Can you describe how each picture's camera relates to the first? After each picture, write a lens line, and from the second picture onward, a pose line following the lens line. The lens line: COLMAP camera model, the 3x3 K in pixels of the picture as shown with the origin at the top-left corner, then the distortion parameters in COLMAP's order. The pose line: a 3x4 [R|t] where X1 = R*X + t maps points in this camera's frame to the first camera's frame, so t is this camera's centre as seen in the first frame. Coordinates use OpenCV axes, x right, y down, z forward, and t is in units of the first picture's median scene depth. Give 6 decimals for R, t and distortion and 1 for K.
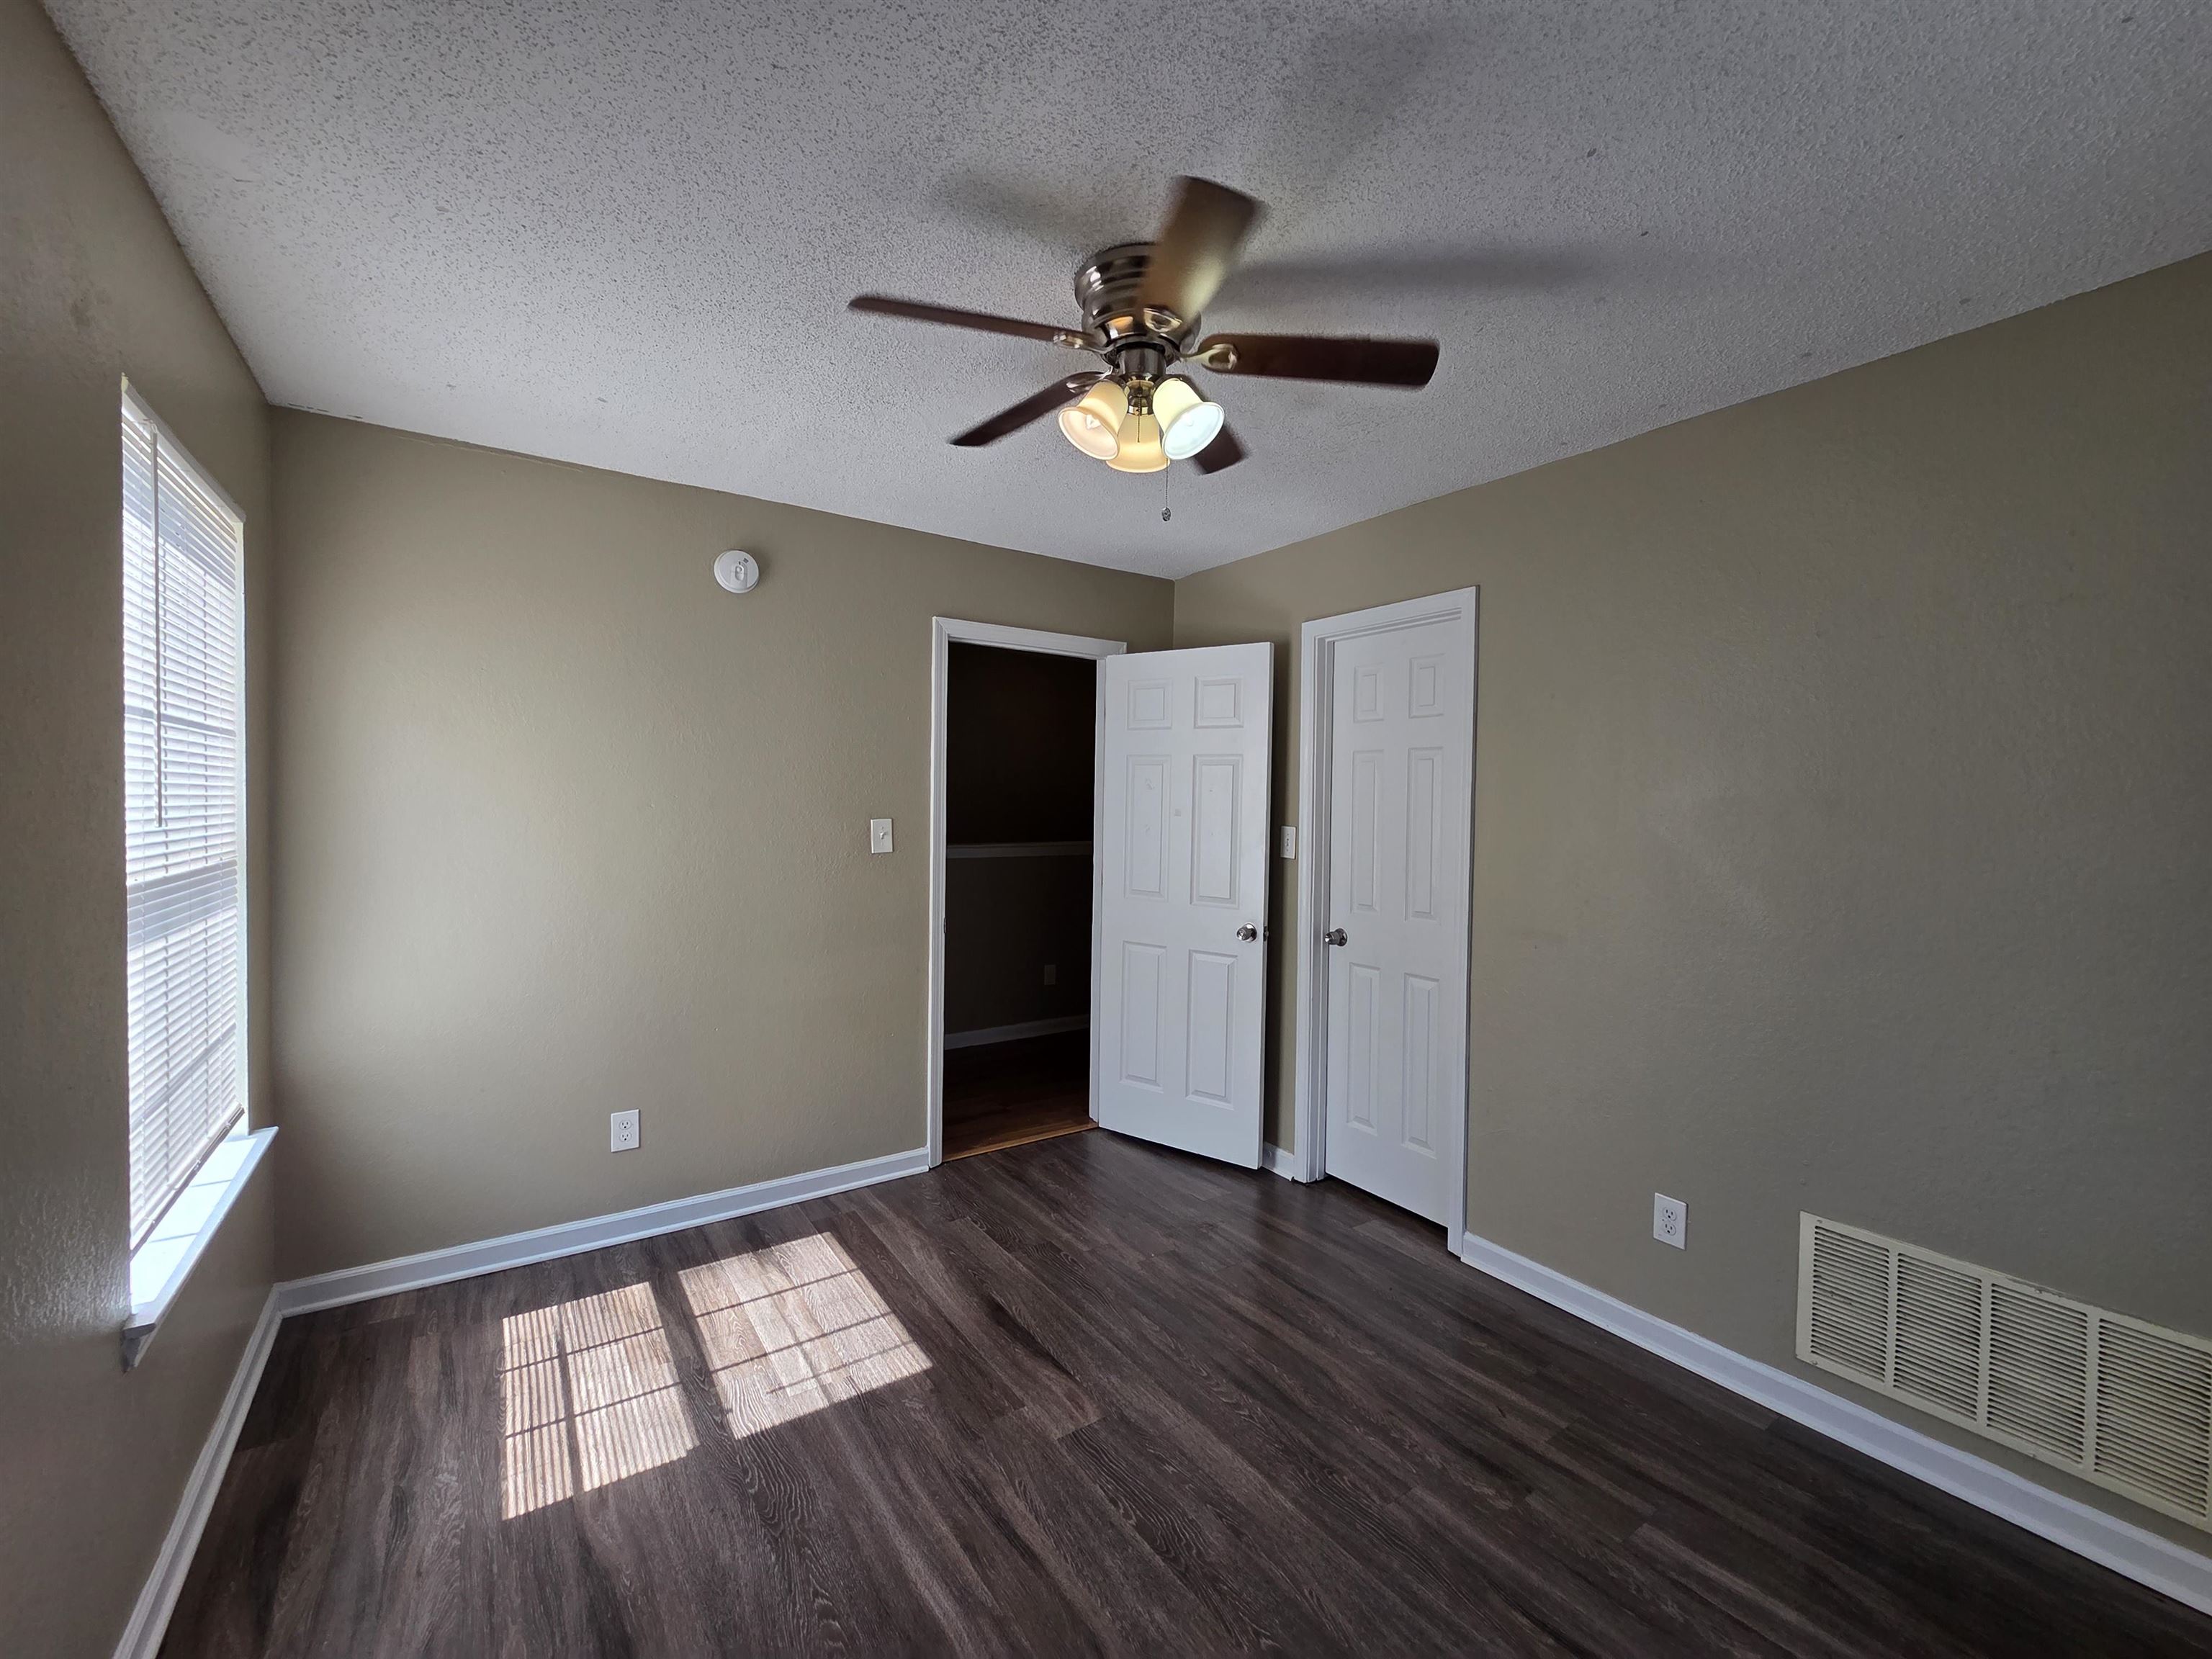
lens RADIAL K [[897.6, 0, 1110.9], [0, 897.6, 823.2], [0, 0, 1]] dist [-0.000854, 0.000013]
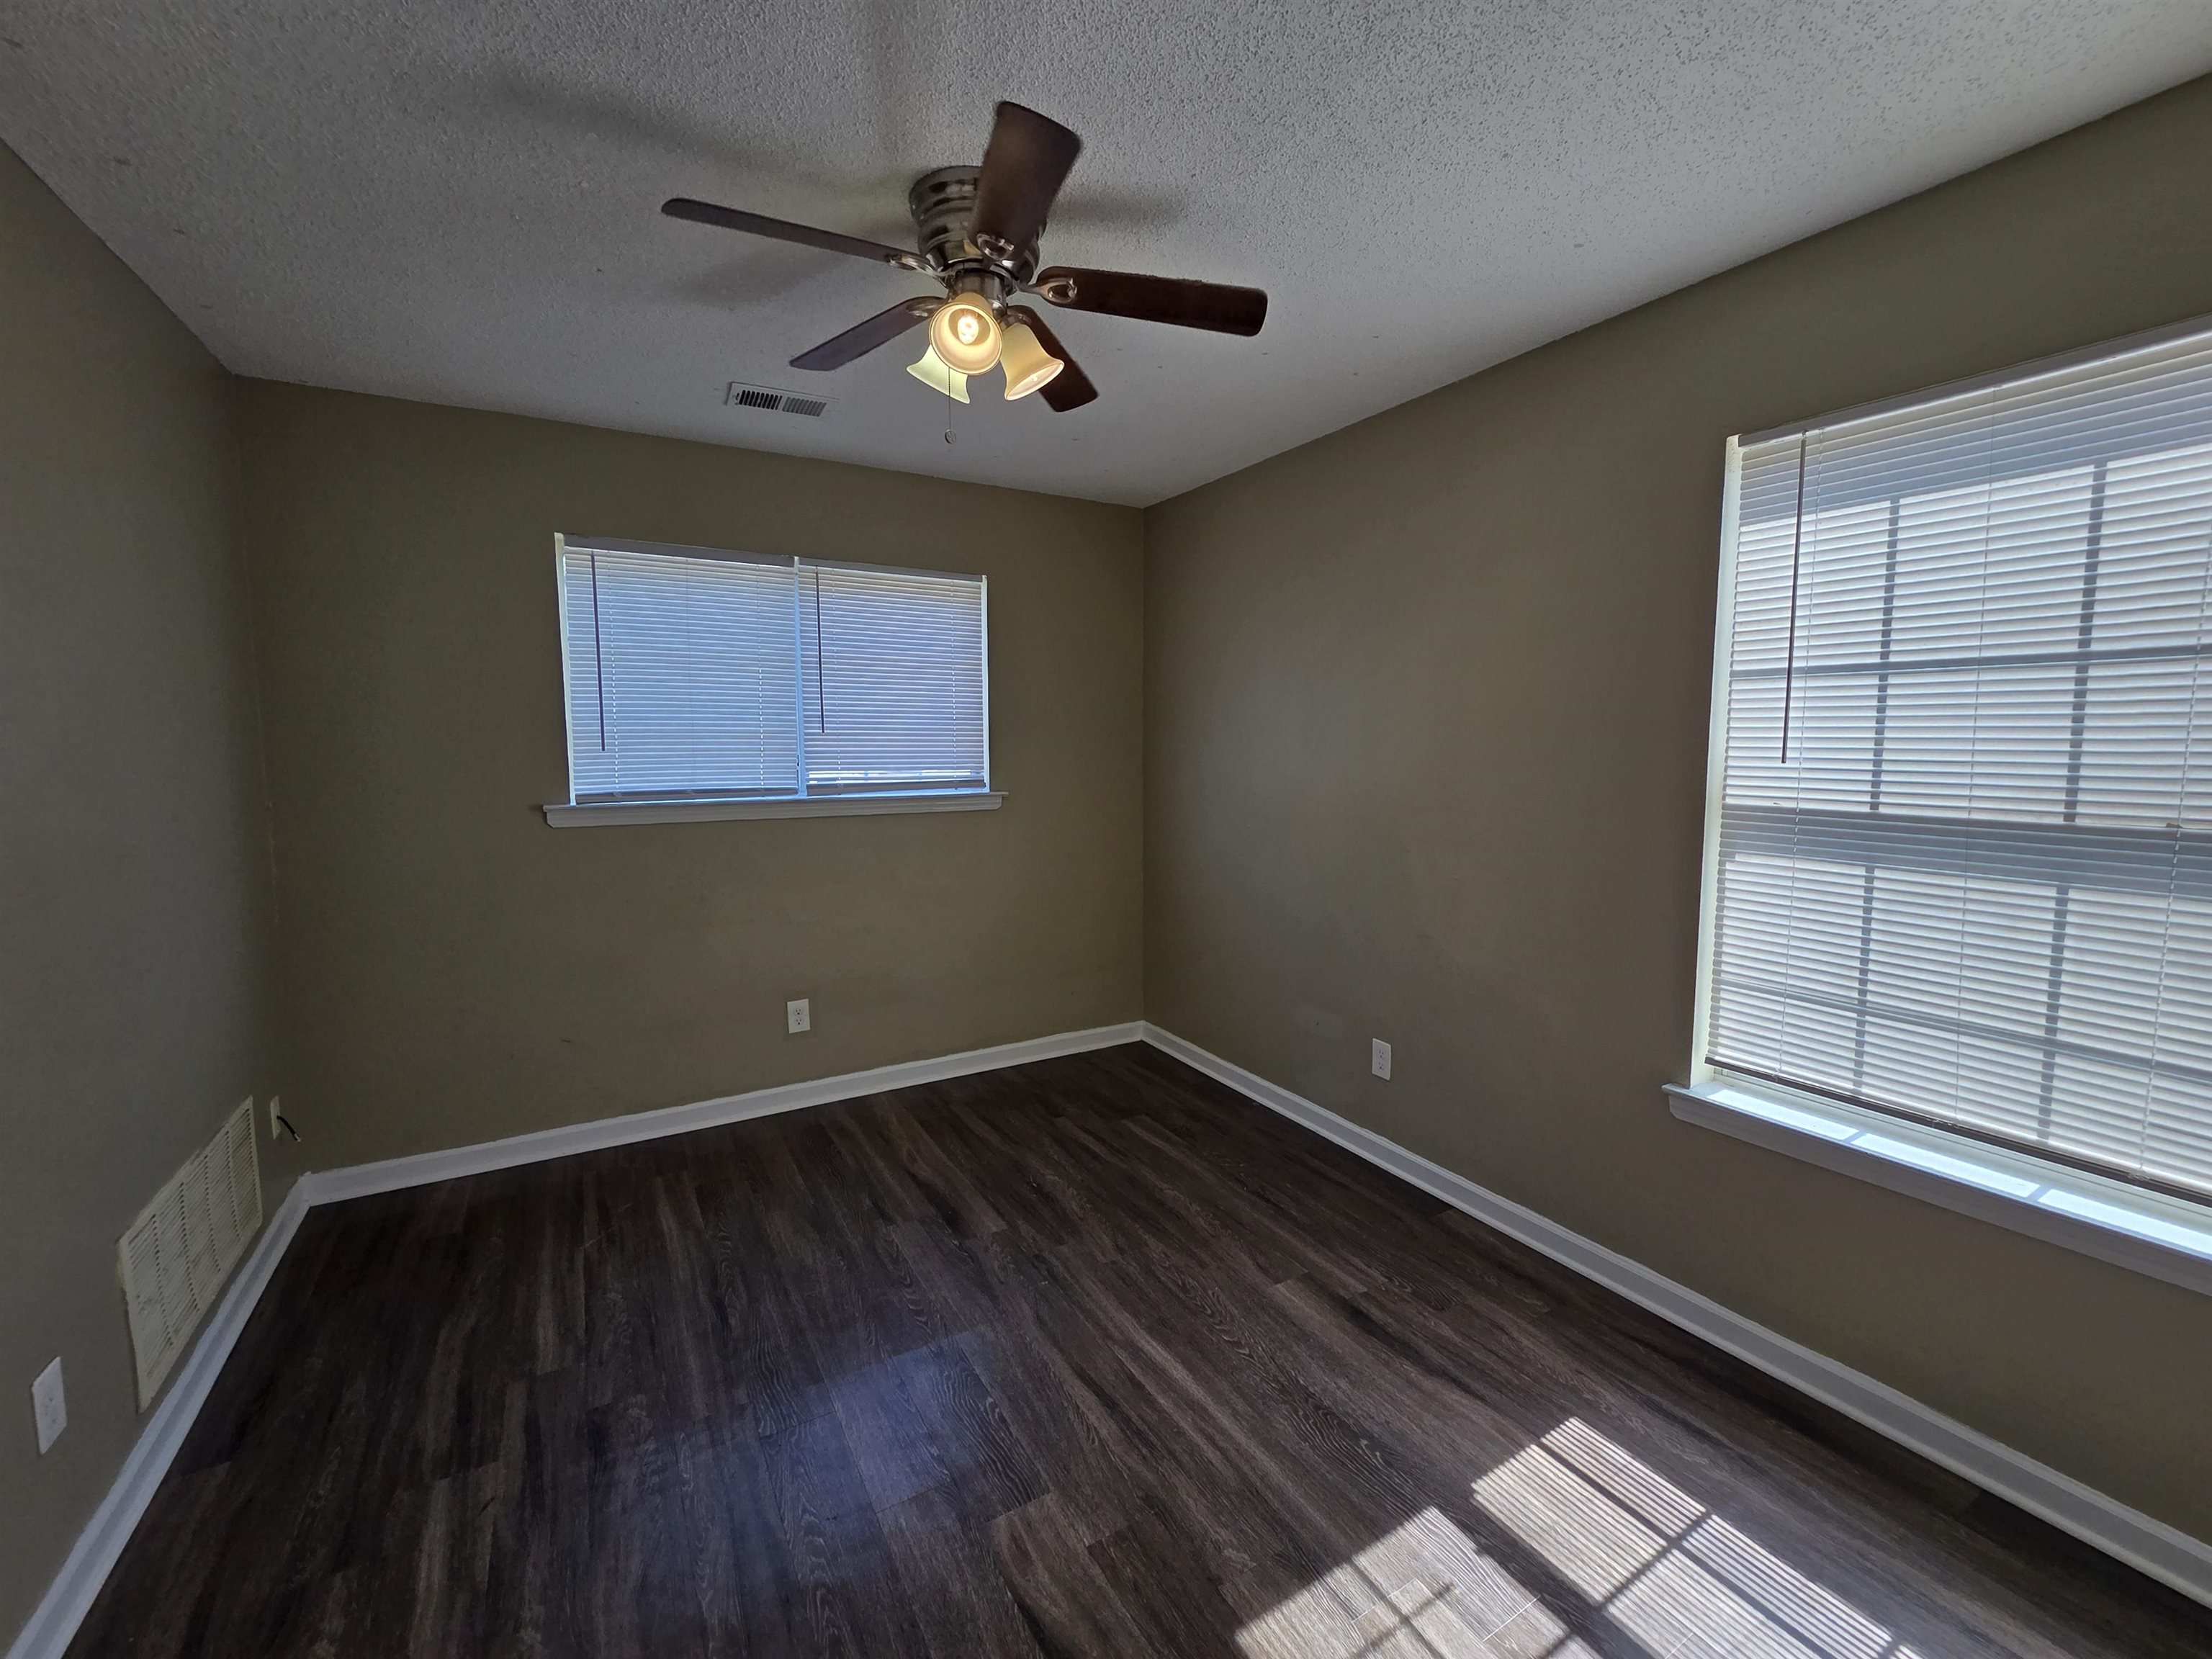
lens RADIAL K [[897.6, 0, 1110.9], [0, 897.6, 823.2], [0, 0, 1]] dist [-0.000854, 0.000013]
pose [[-0.997067, -0.018151, 0.074347, -0.179499], [-0.009138, 0.992754, 0.119814, -0.043638], [-0.075983, 0.118783, -0.990009, 1.874706]]
